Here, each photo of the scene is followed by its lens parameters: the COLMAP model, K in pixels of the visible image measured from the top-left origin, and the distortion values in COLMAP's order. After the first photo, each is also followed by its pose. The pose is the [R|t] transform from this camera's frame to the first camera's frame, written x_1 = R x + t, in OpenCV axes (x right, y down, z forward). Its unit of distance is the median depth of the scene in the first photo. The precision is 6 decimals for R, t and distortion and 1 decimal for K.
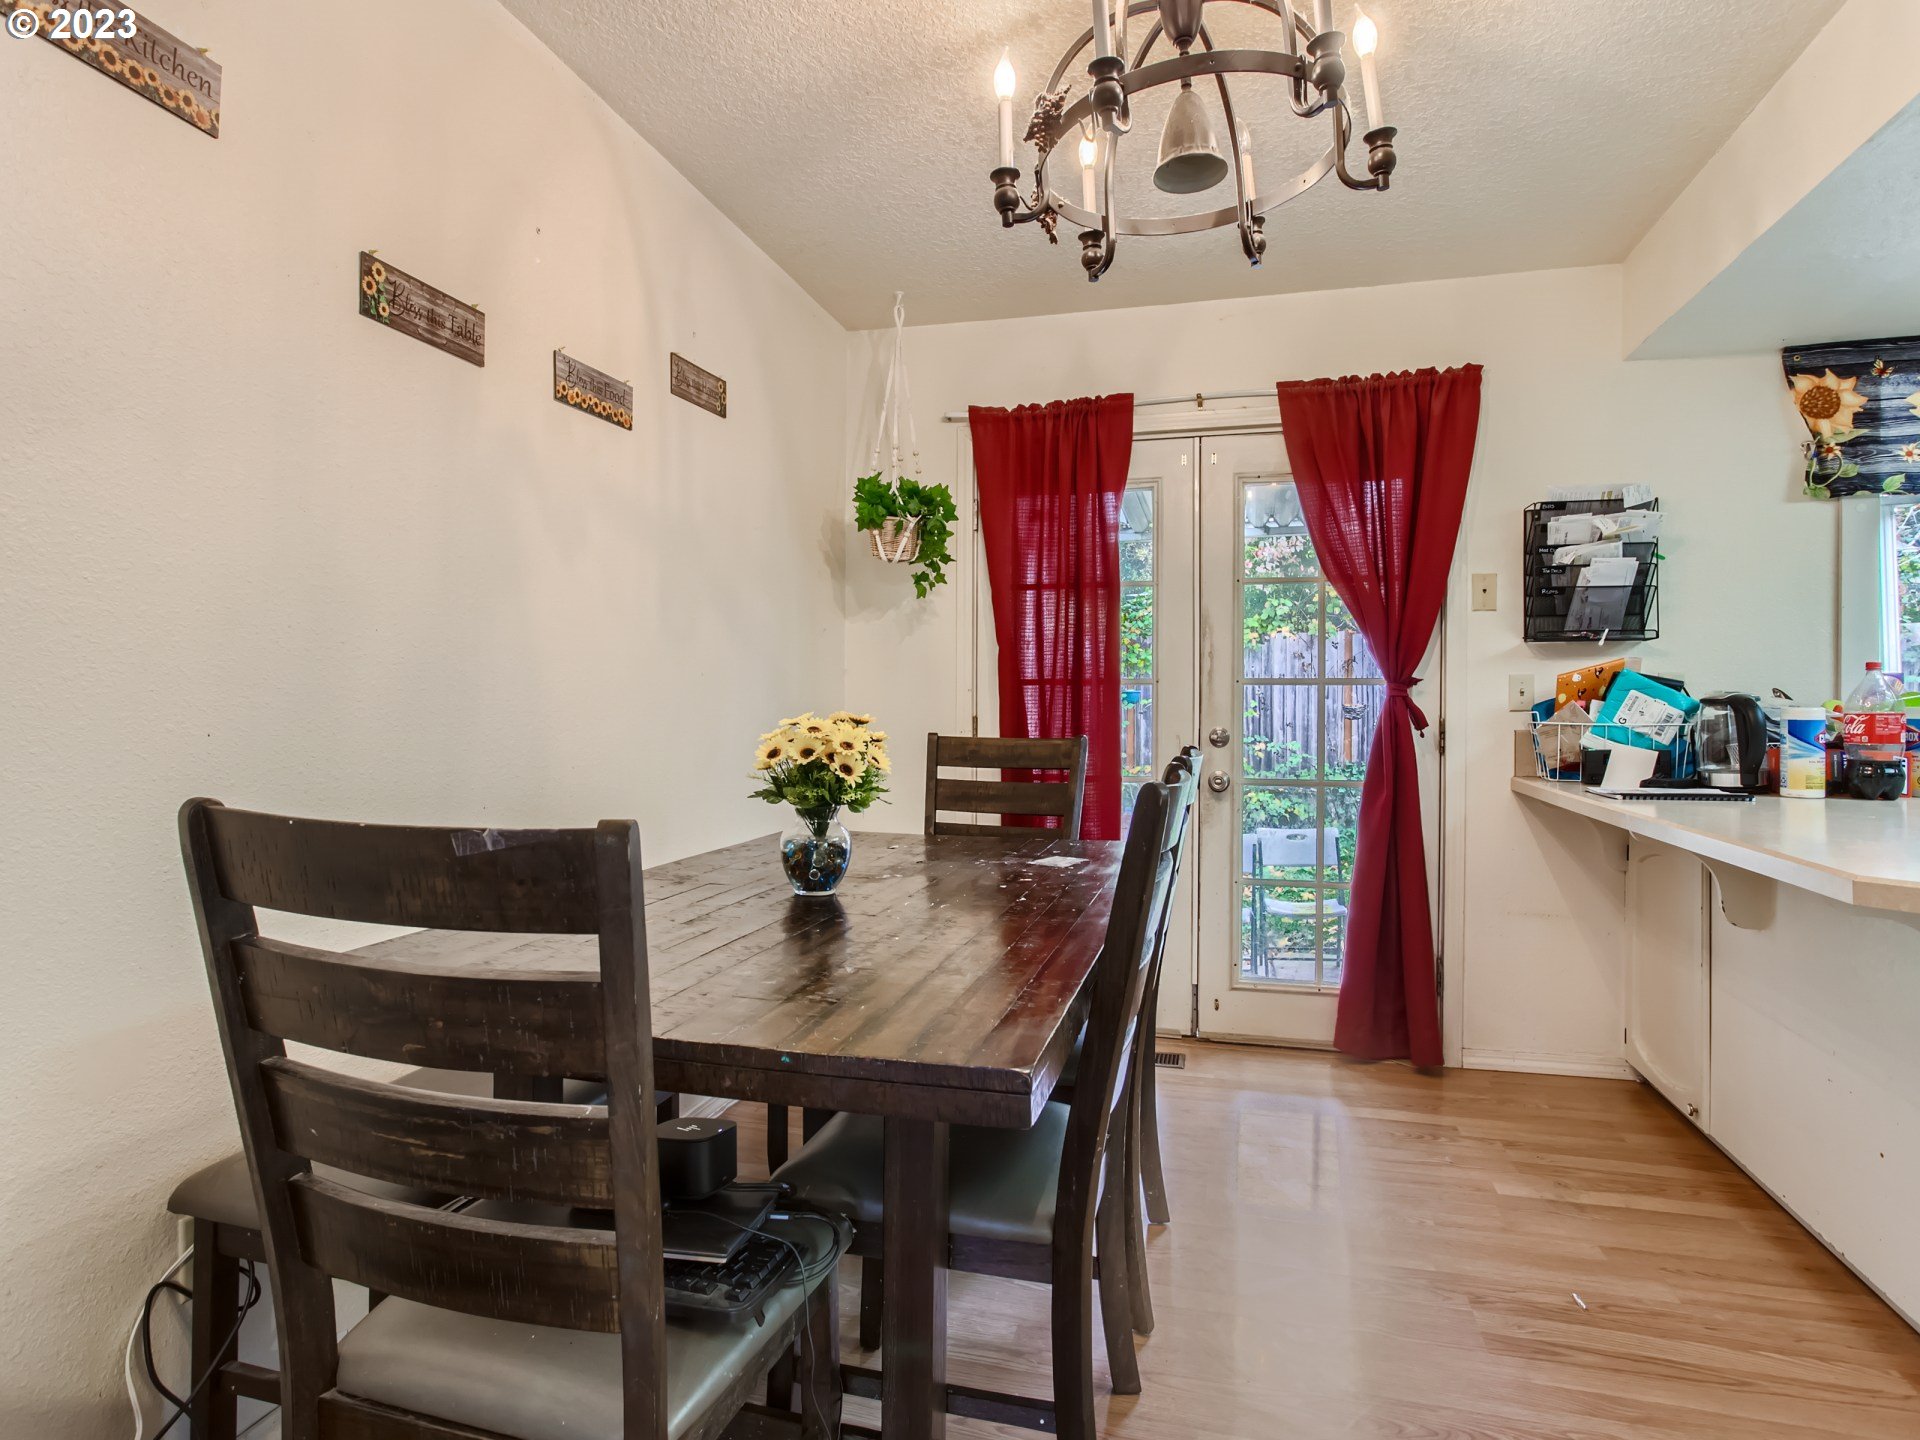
lens RADIAL K [[1096.2, 0, 960.0], [0, 1096.2, 720.0], [0, 0, 1]] dist [-0.025944, 0.026980]
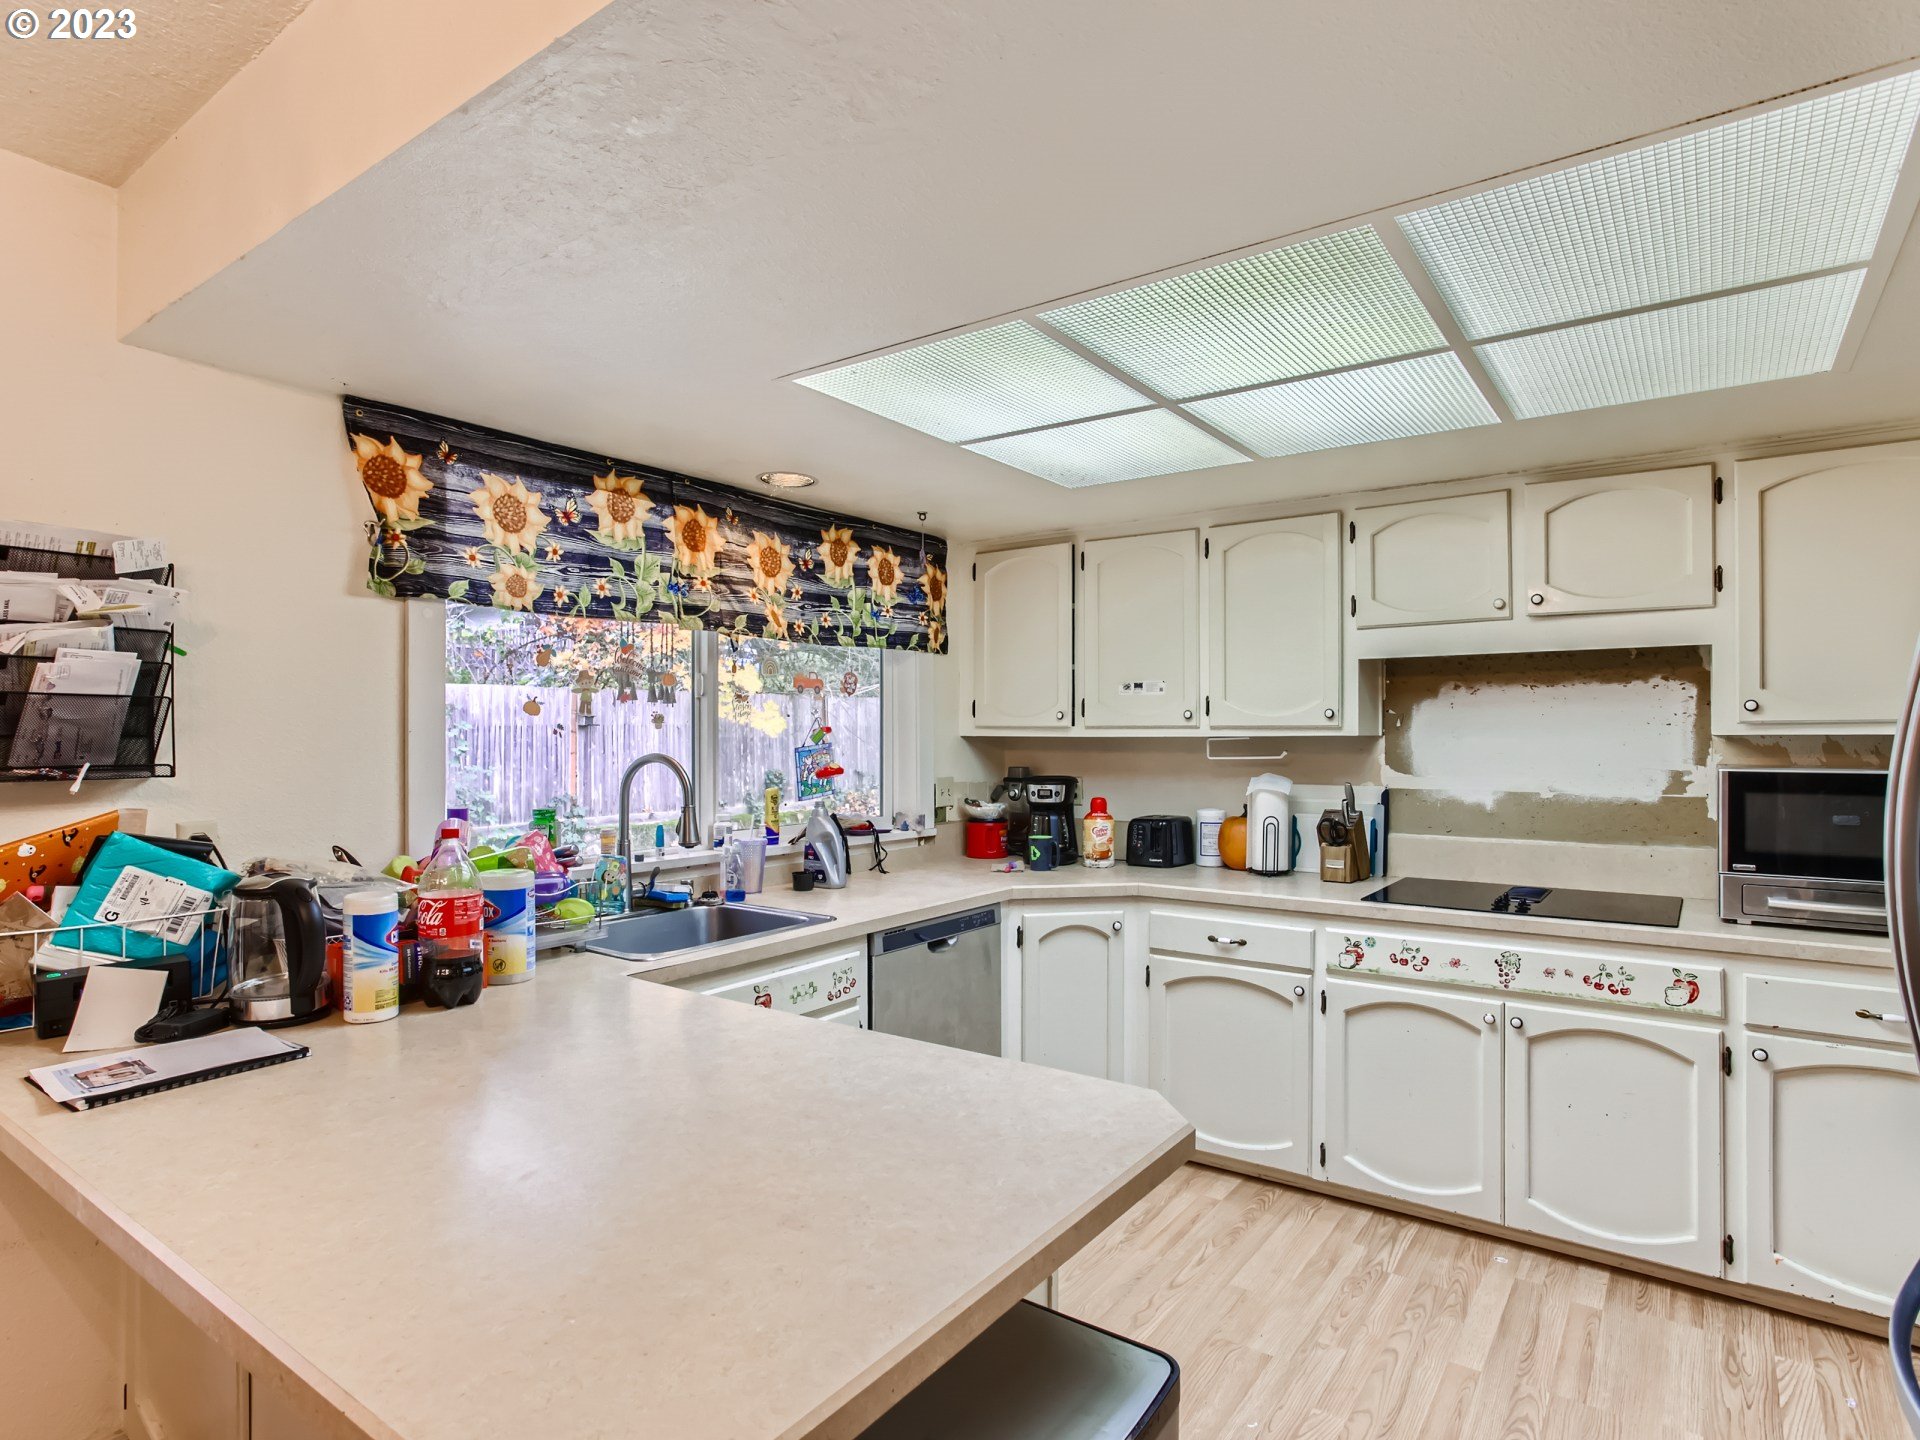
lens RADIAL K [[1071.2, 0, 957.0], [0, 1071.2, 740.5], [0, 0, 1]] dist [-0.045484, 0.028018]
pose [[0.385577, -0.001211, 0.922675, 0.234867], [0.004021, 0.999992, -0.000367, -0.095582], [-0.922667, 0.003851, 0.385578, 0.315590]]
